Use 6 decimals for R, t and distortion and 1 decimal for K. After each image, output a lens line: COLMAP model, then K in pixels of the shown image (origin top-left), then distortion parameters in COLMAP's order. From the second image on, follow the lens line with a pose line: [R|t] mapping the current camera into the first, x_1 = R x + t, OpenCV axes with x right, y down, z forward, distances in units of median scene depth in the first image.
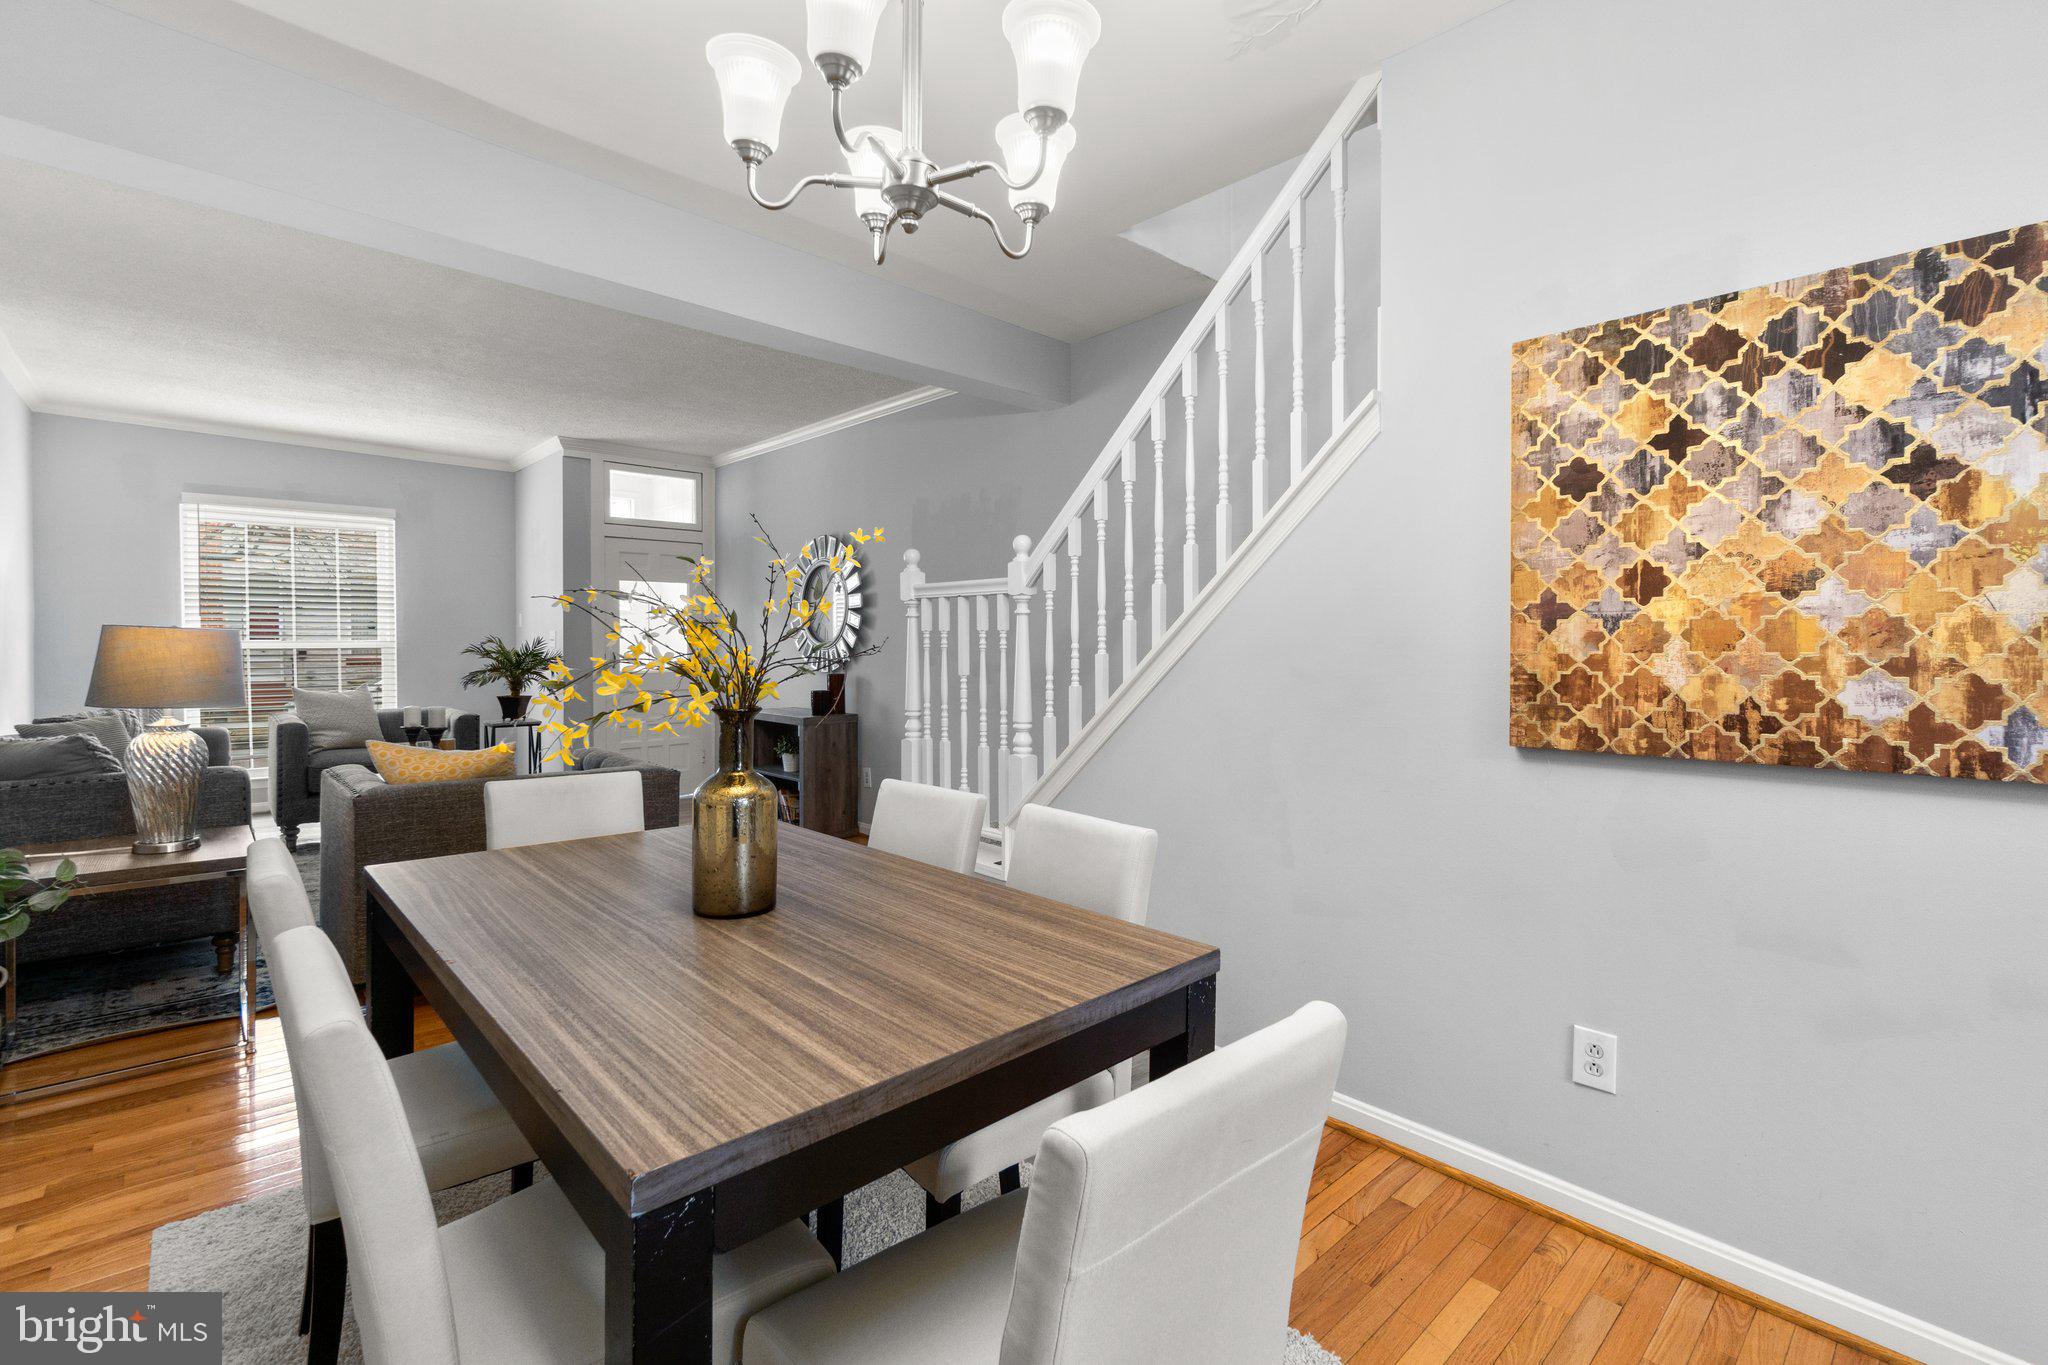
lens RADIAL K [[910.0, 0, 1022.1], [0, 910.0, 671.0], [0, 0, 1]] dist [0.001928, 0.000352]
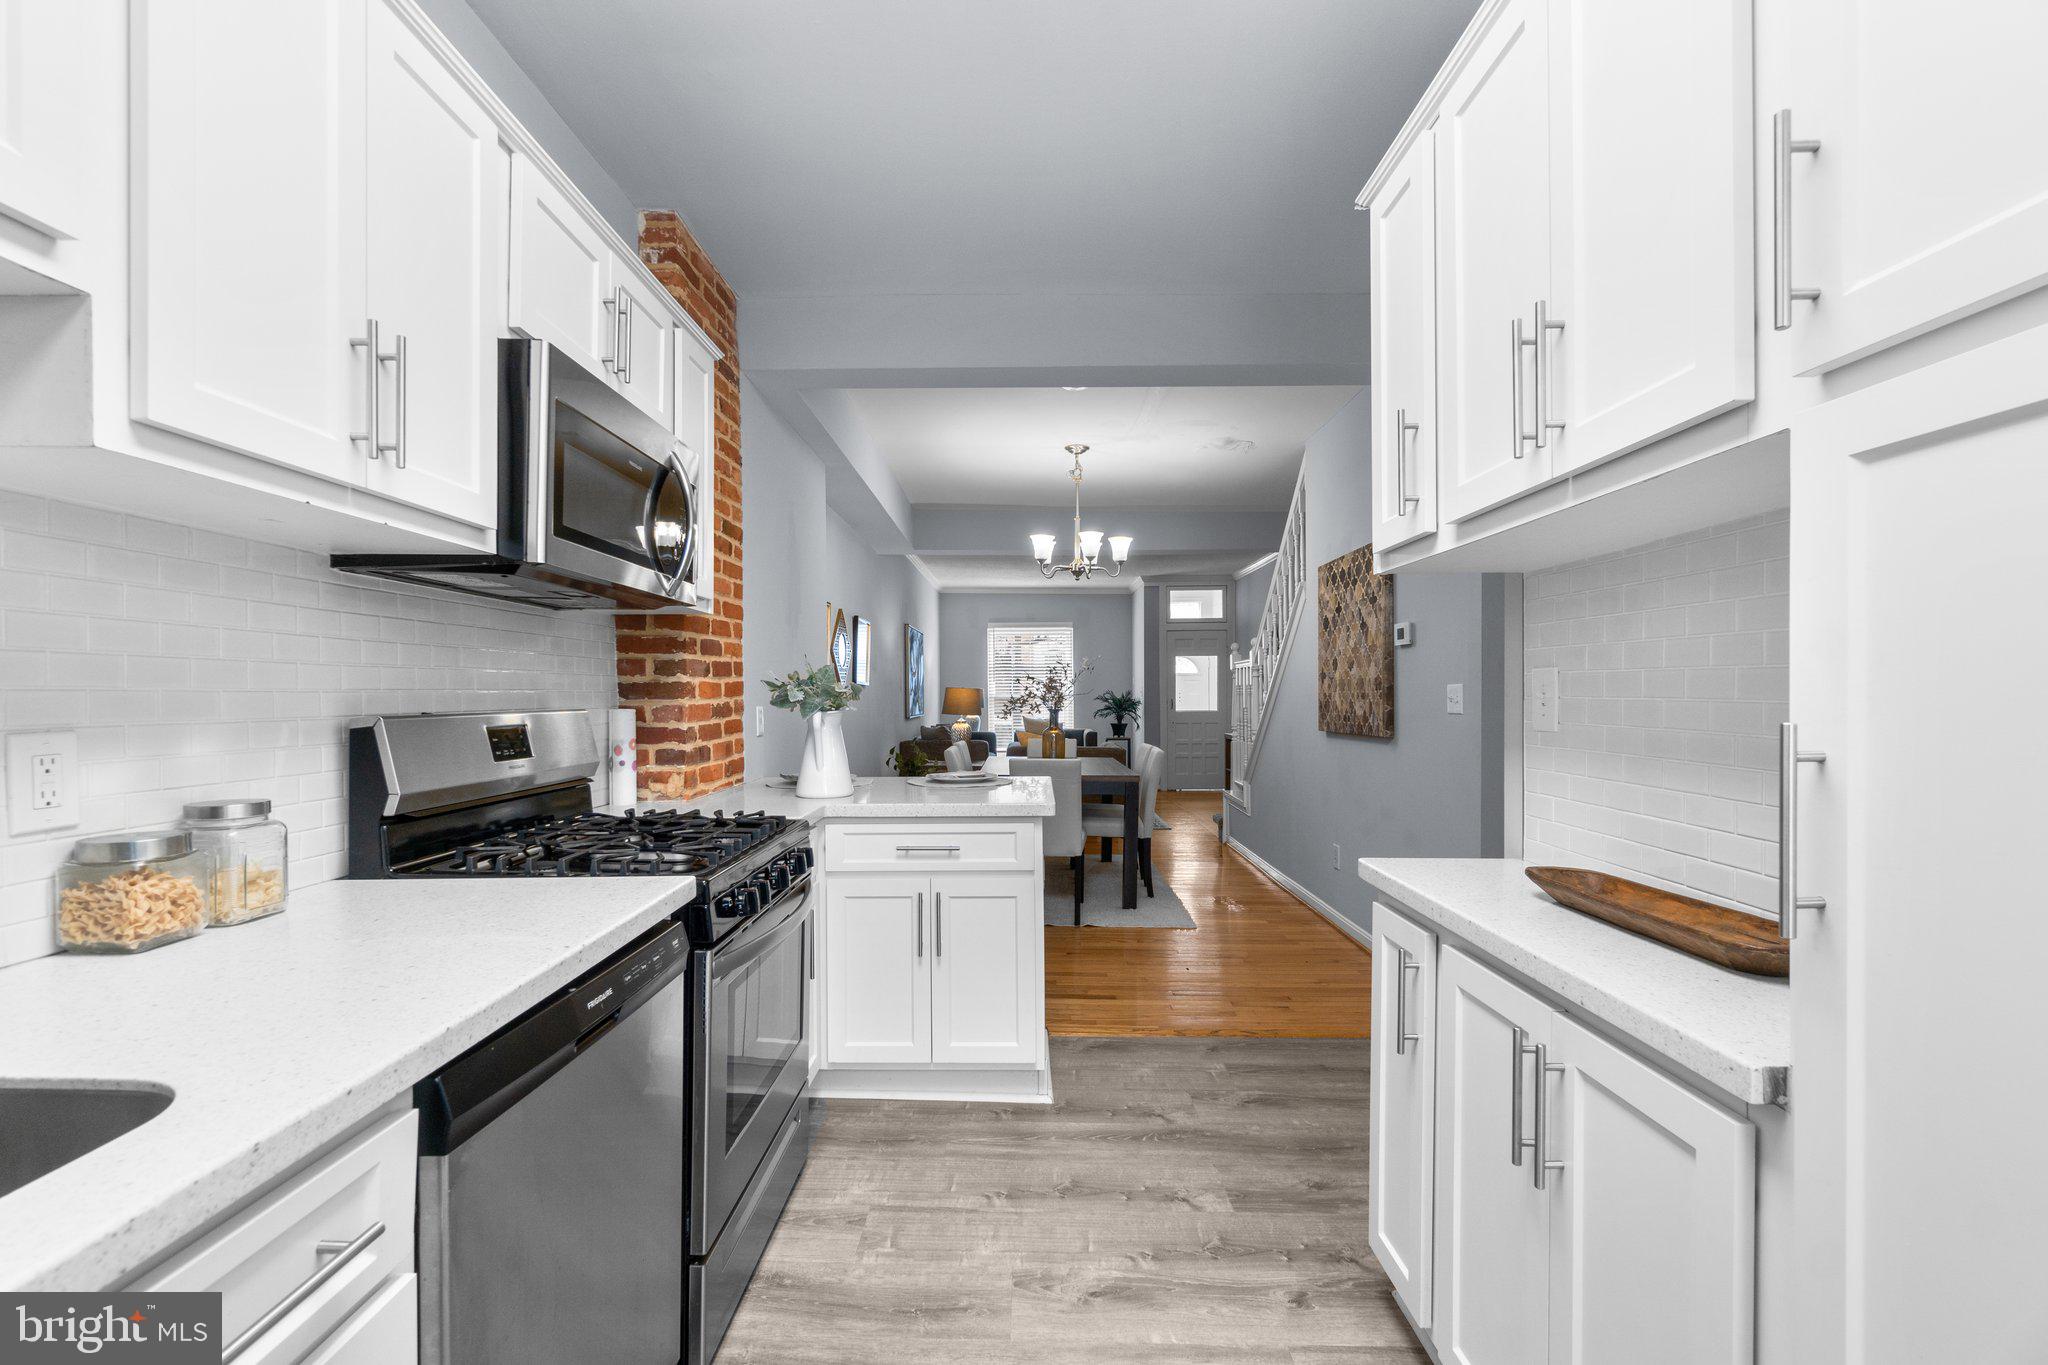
lens RADIAL K [[910.0, 0, 1022.0], [0, 910.0, 689.4], [0, 0, 1]] dist [0.001928, 0.000352]
pose [[0.732166, -0.006951, -0.681091, 0.509120], [-0.020424, 0.999274, -0.032154, 0.021865], [0.680820, 0.037453, 0.731493, -0.426803]]
